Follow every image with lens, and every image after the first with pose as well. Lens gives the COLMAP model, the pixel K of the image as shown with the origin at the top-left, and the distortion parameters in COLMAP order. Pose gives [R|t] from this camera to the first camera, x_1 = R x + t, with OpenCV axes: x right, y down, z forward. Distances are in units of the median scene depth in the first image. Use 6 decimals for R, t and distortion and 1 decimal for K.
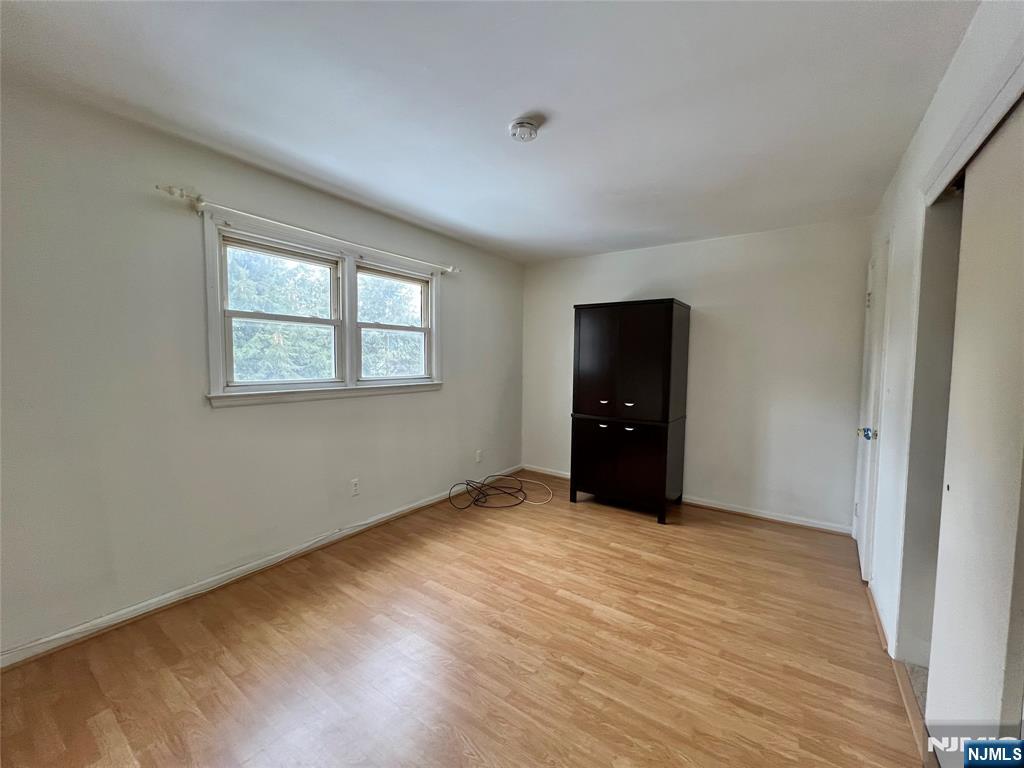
lens RADIAL K [[407.7, 0, 512.5], [0, 407.7, 384.6], [0, 0, 1]] dist [-0.001390, 0.000183]
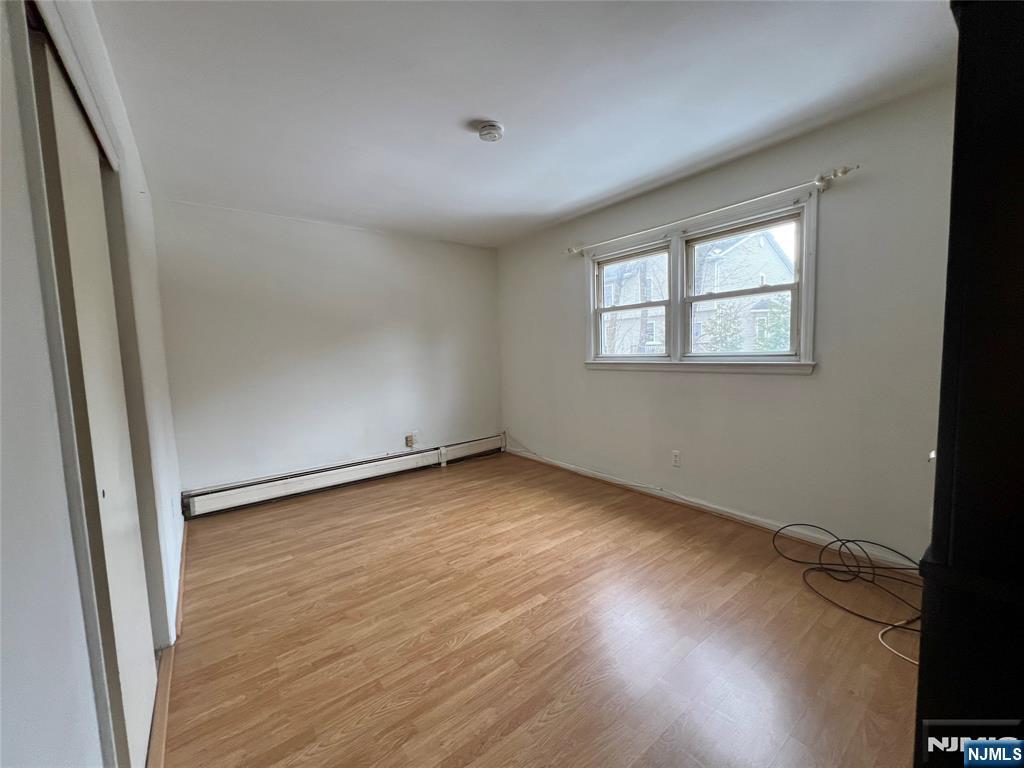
lens RADIAL K [[407.7, 0, 511.9], [0, 407.7, 384.6], [0, 0, 1]] dist [-0.001390, 0.000183]
pose [[-0.300182, 0.079570, -0.950557, 0.944344], [-0.029152, 0.995284, 0.092521, -0.026942], [0.953436, 0.055484, -0.296447, 1.185482]]
